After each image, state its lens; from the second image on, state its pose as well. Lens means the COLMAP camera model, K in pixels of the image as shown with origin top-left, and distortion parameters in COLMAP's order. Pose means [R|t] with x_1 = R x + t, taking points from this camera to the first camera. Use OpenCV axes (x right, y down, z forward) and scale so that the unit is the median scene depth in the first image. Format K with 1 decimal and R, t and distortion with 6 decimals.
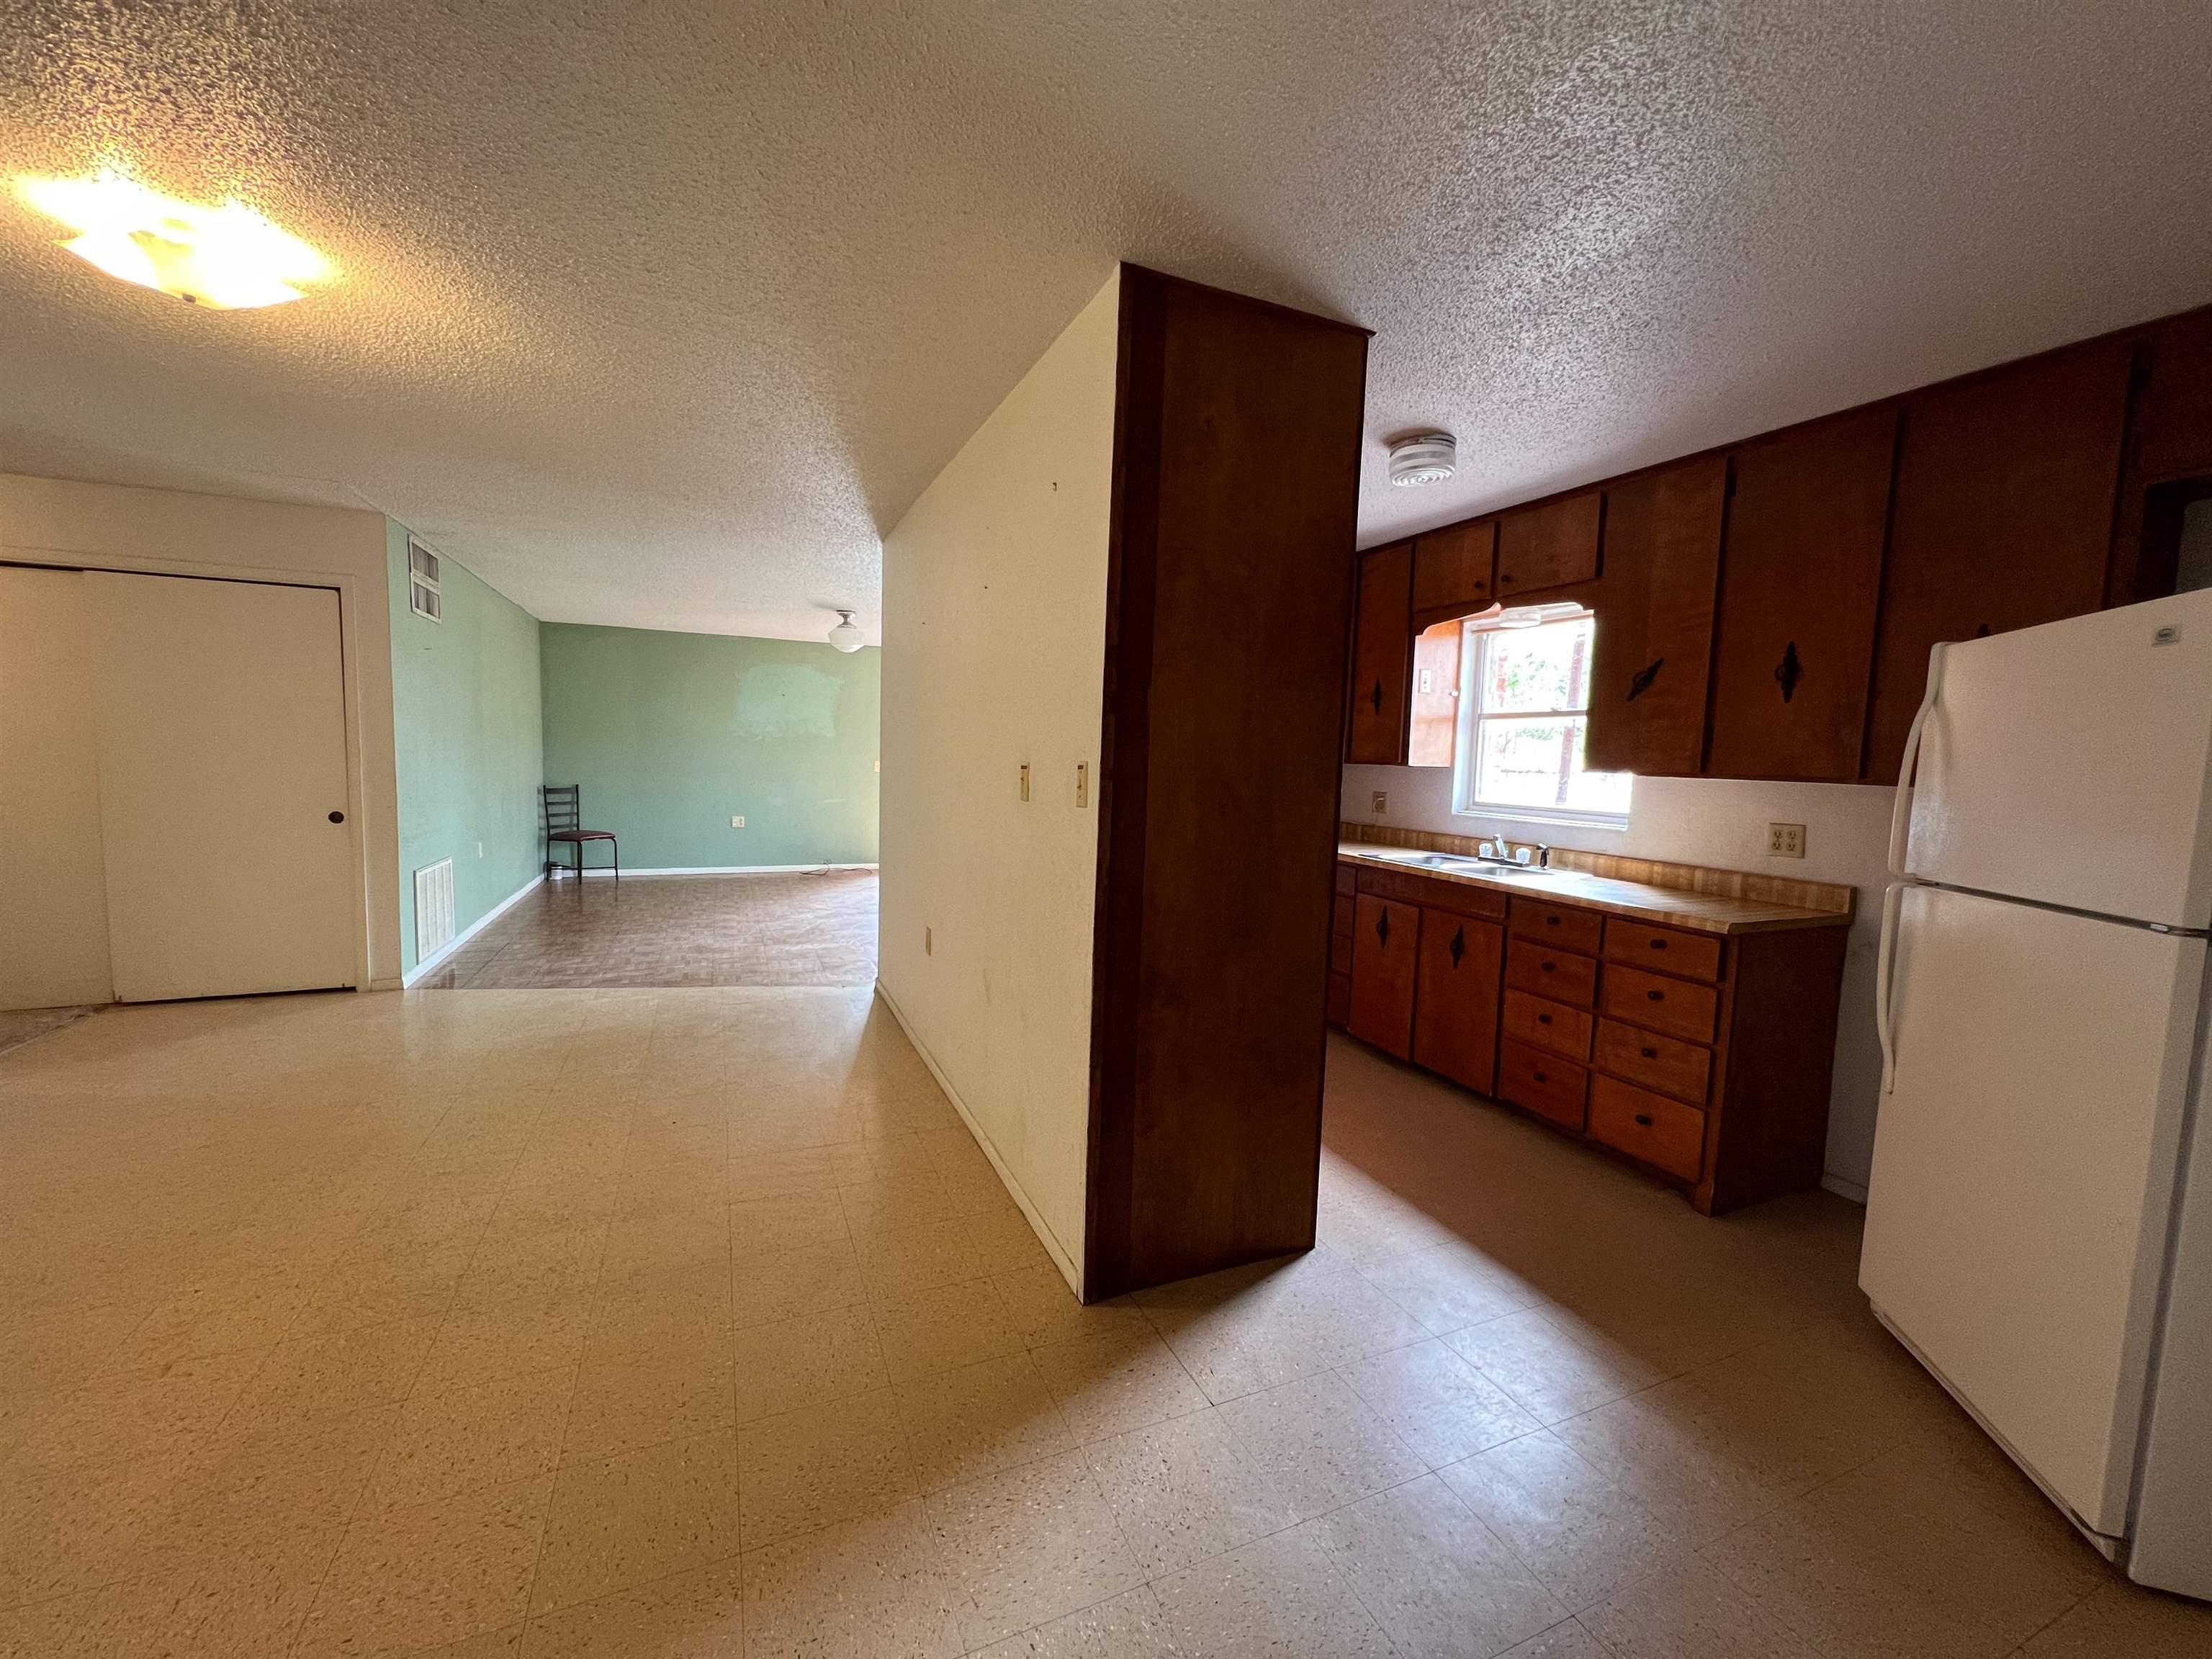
lens RADIAL K [[884.3, 0, 1106.8], [0, 884.3, 829.4], [0, 0, 1]] dist [-0.000996, 0.000077]
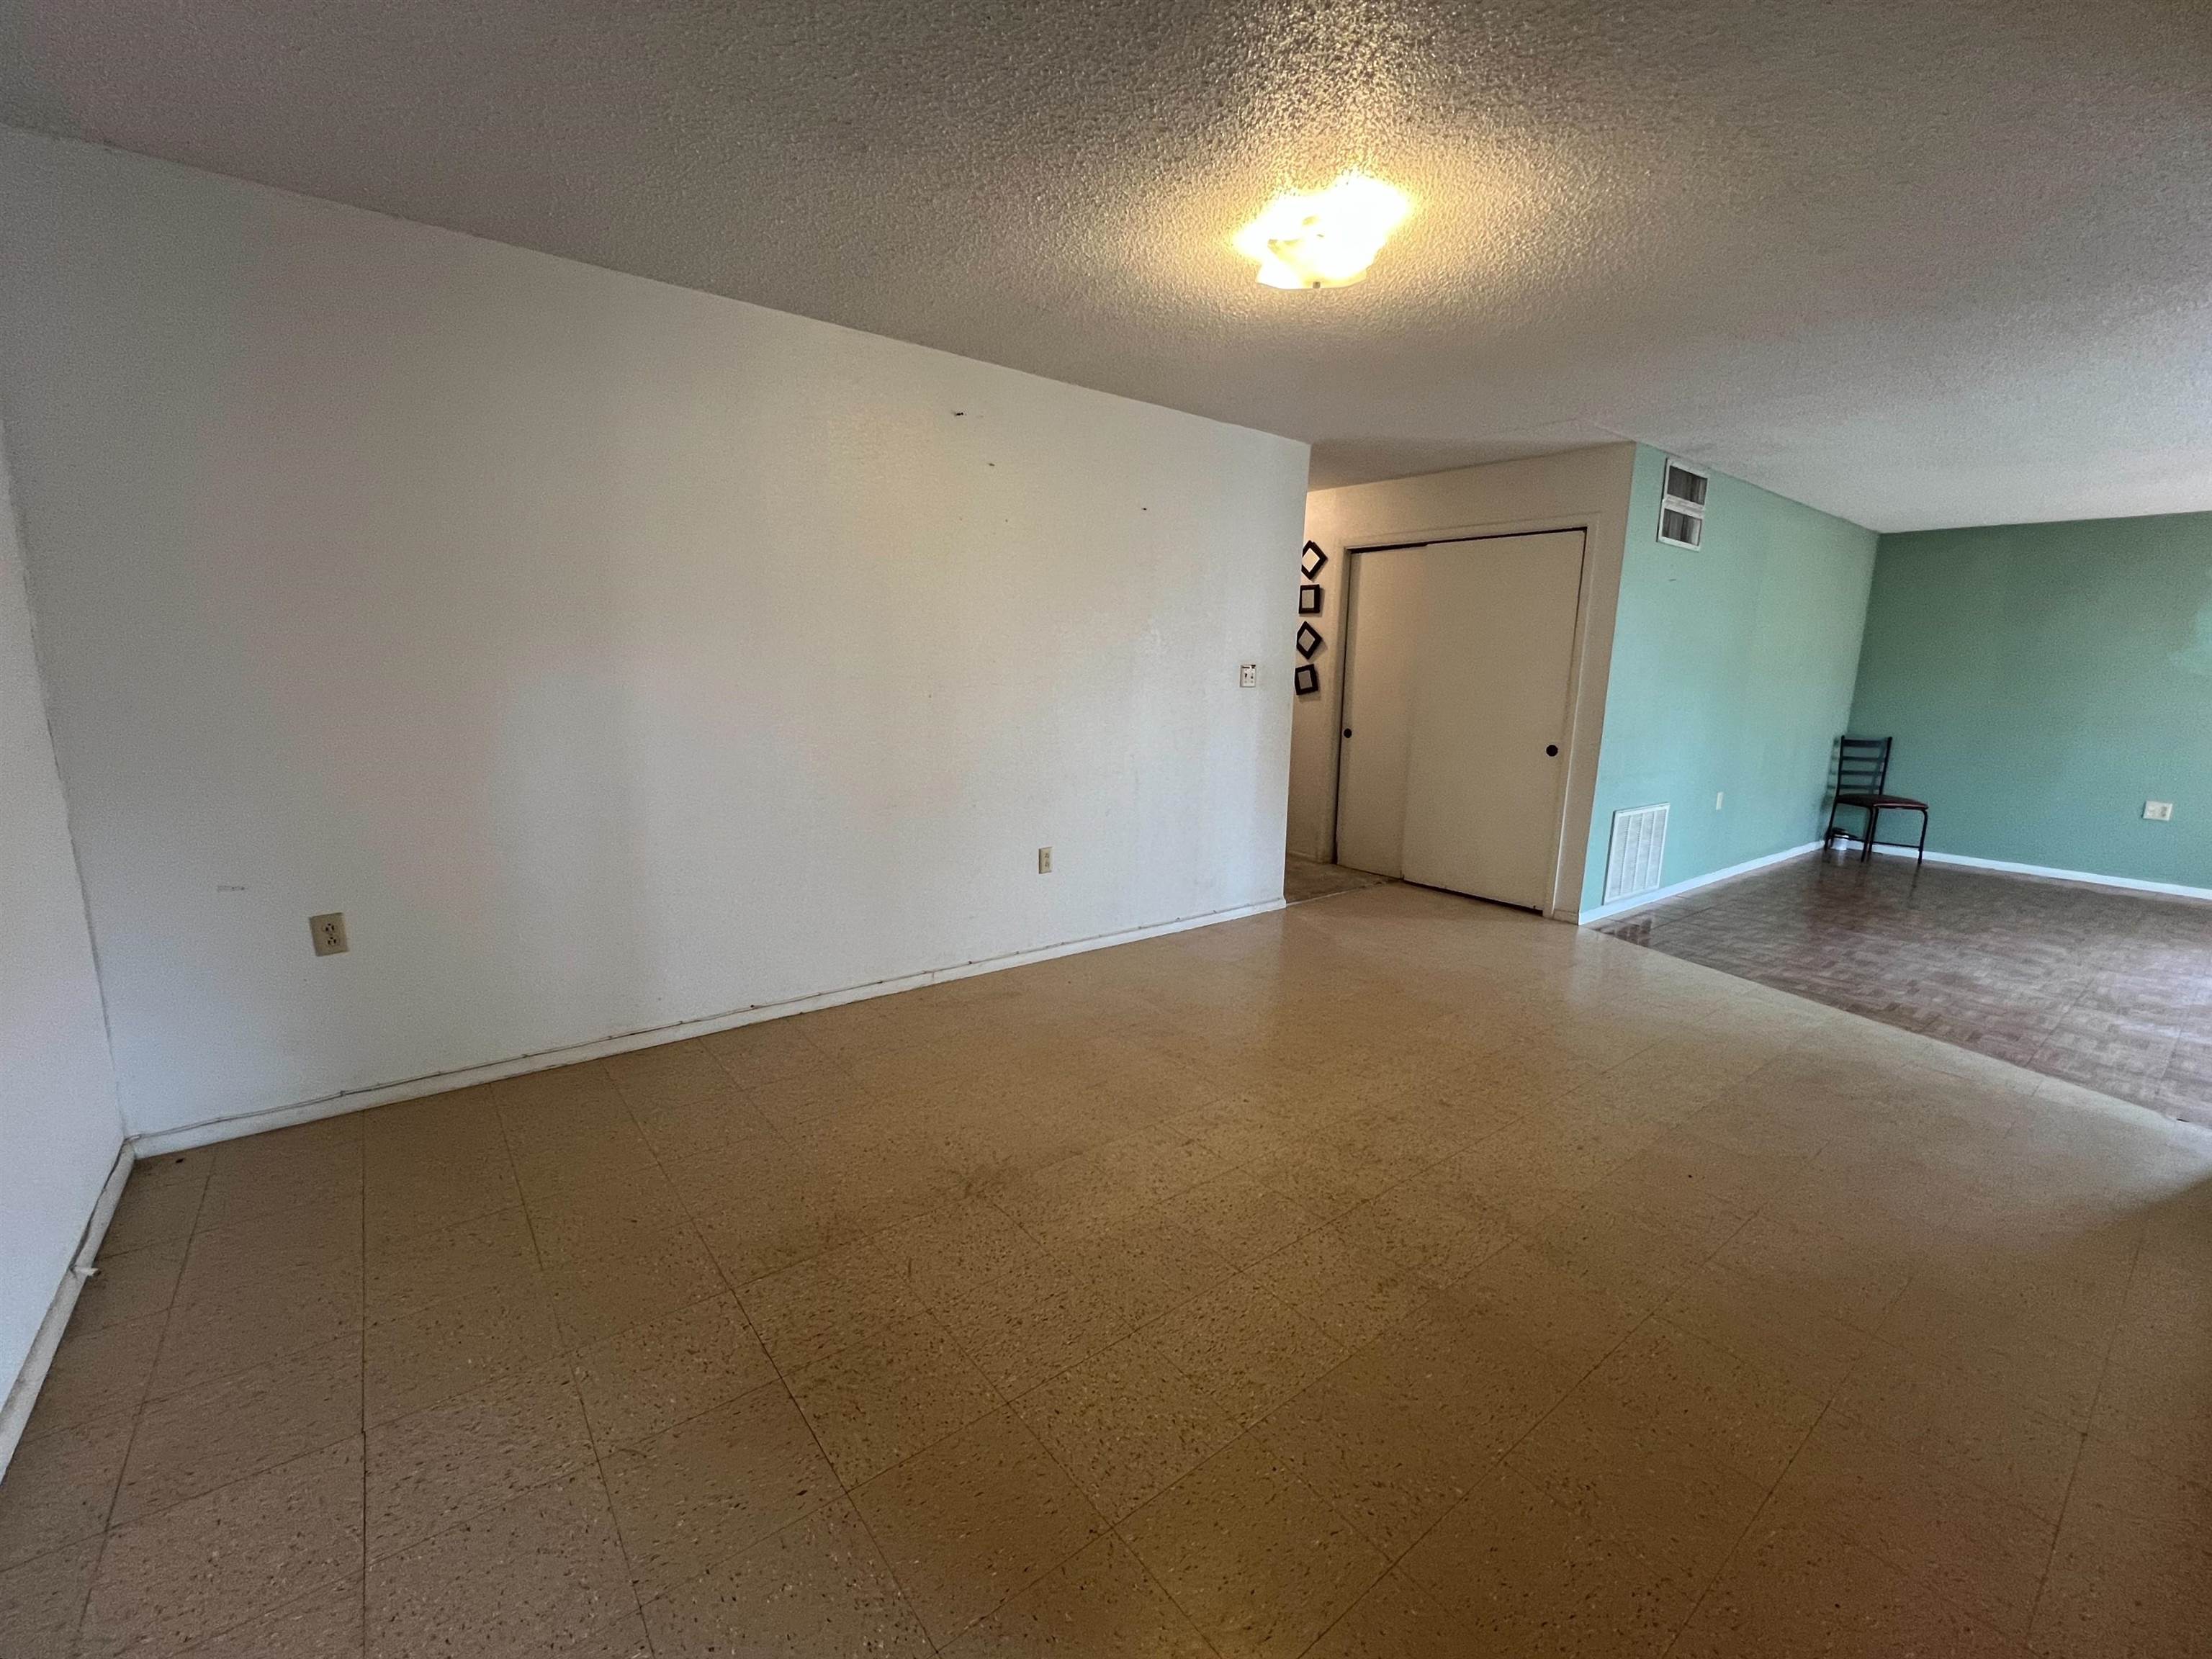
lens RADIAL K [[930.9, 0, 1106.0], [0, 930.9, 829.5], [0, 0, 1]] dist [-0.000721, -0.000216]
pose [[0.249270, 0.152430, -0.956363, 0.091922], [-0.101952, 0.986178, 0.130609, -0.014312], [0.963053, 0.064946, 0.261365, 0.248734]]
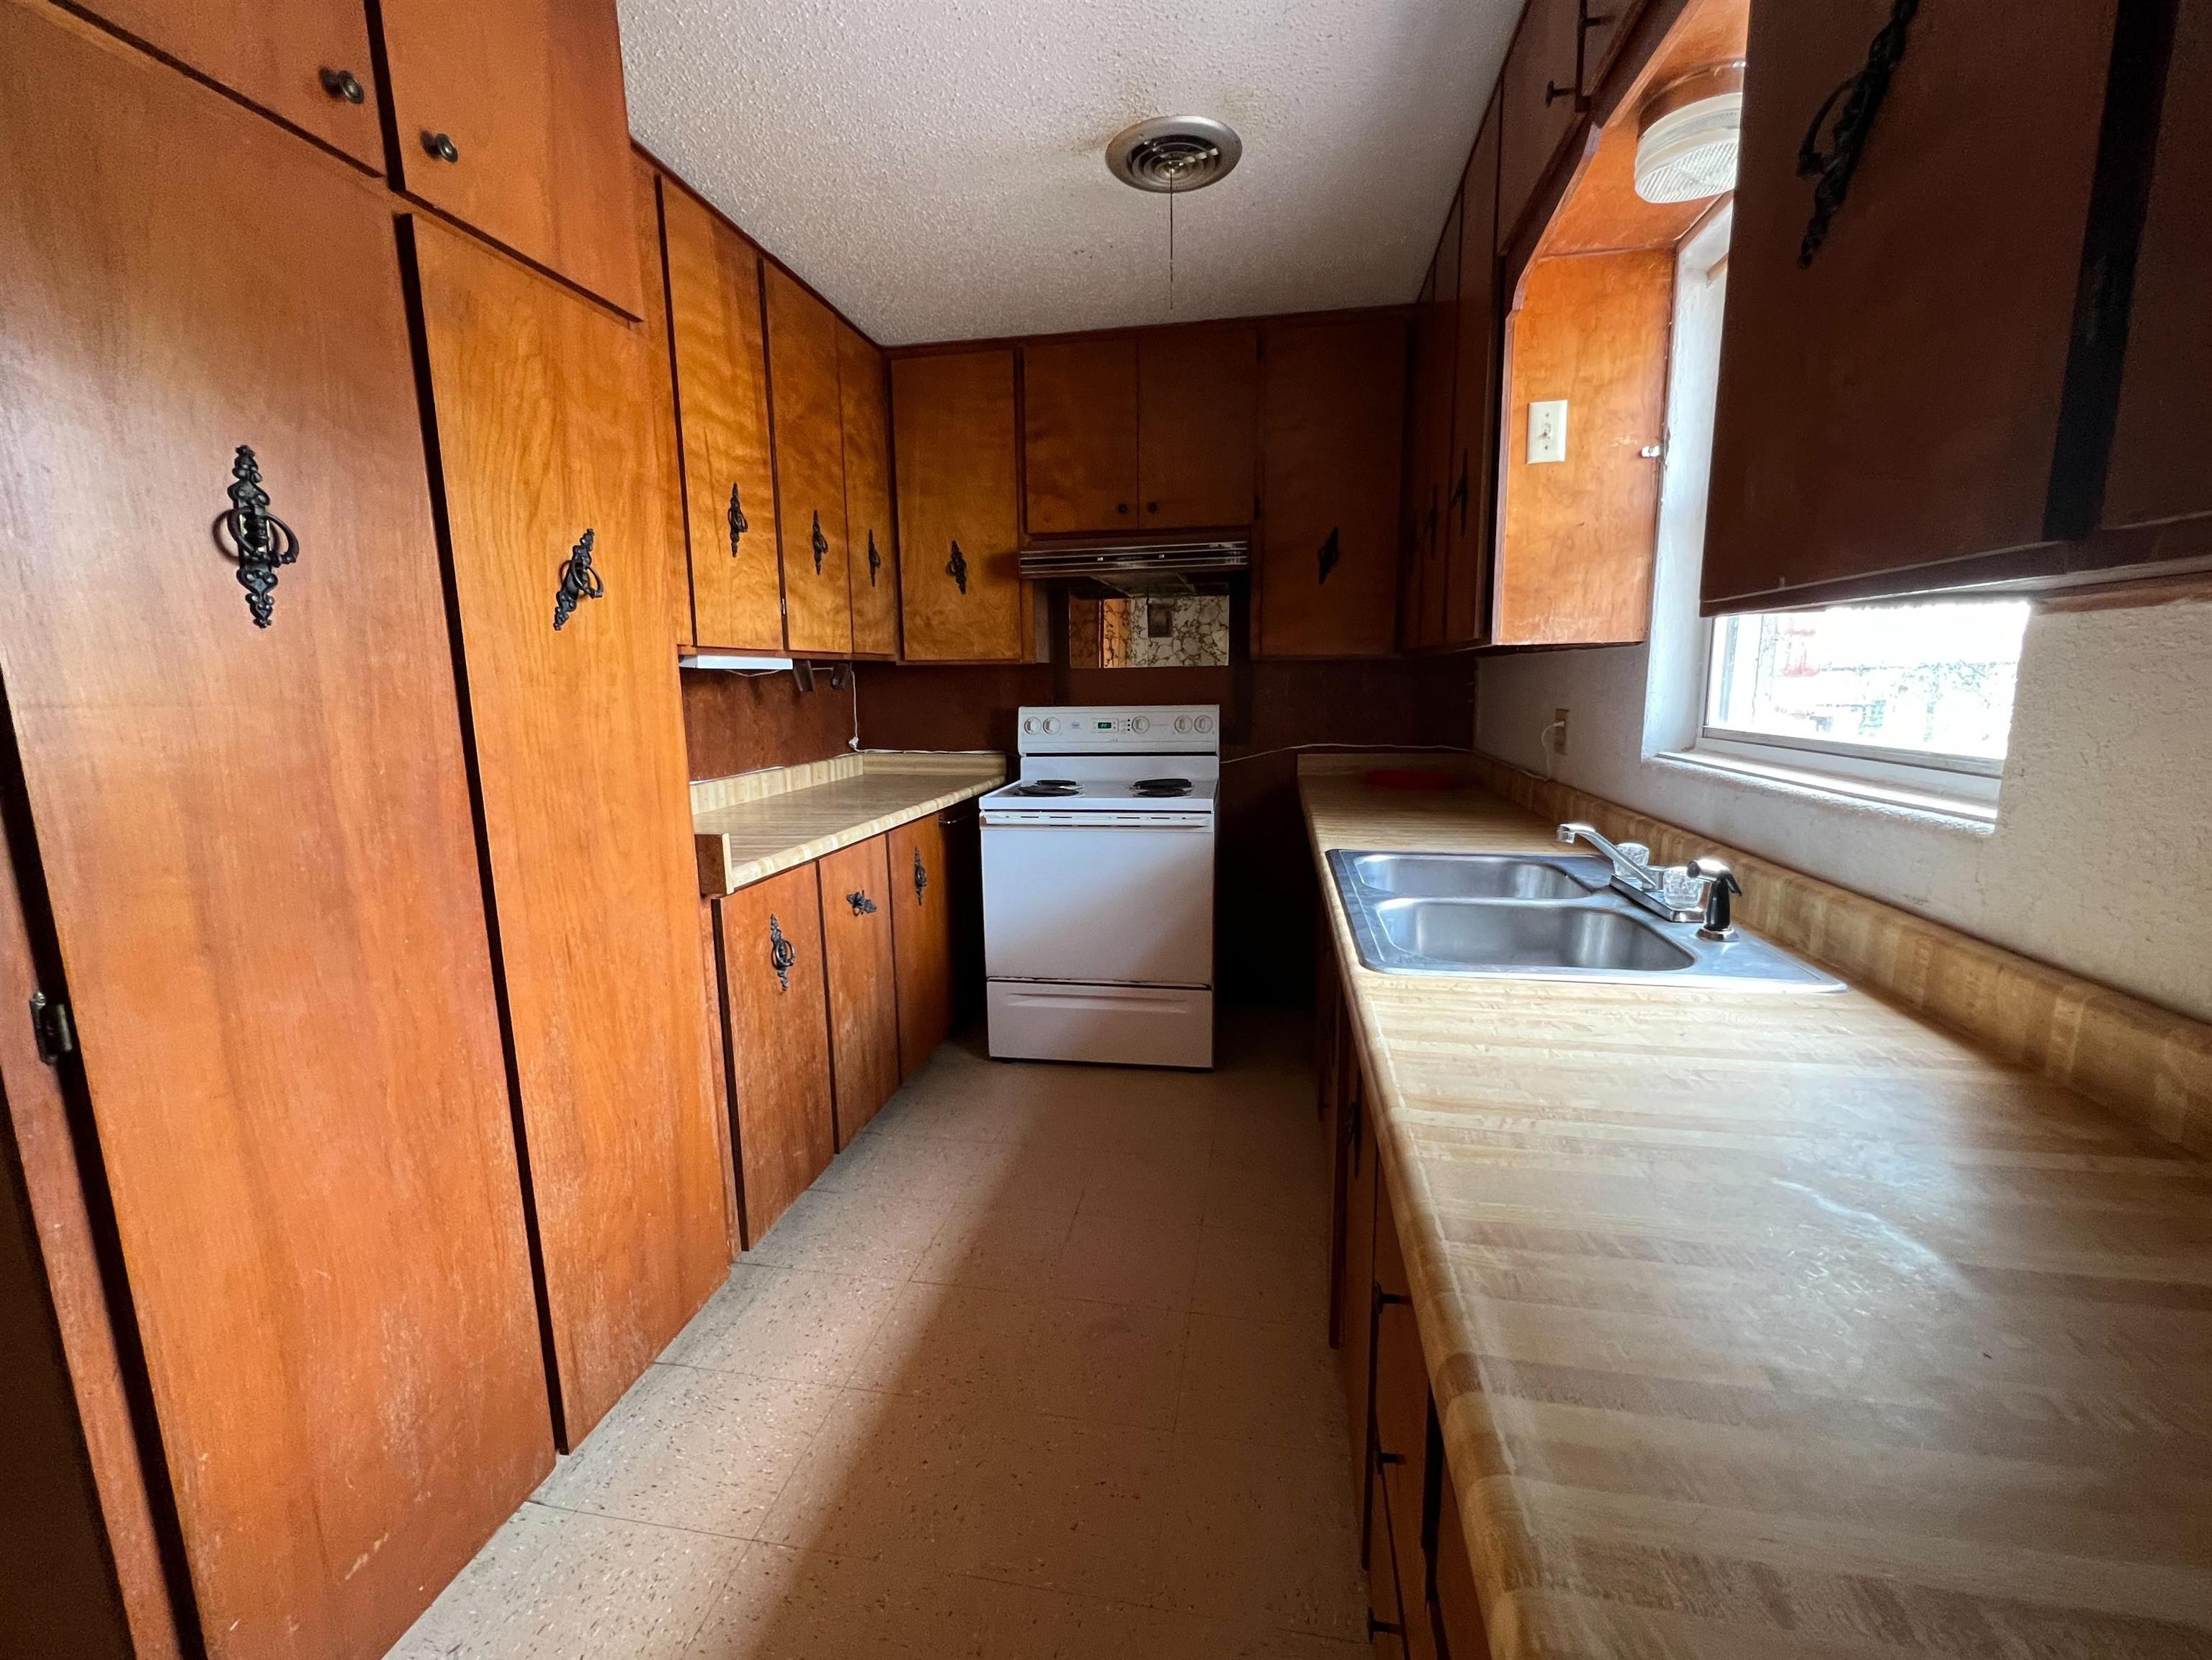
lens RADIAL K [[911.6, 0, 1112.1], [0, 911.6, 829.5], [0, 0, 1]] dist [-0.000879, 0.000097]
pose [[0.828387, 0.046000, -0.558265, 0.518948], [-0.005354, 0.997227, 0.074225, -0.018208], [0.560131, -0.058498, 0.826336, 0.631997]]
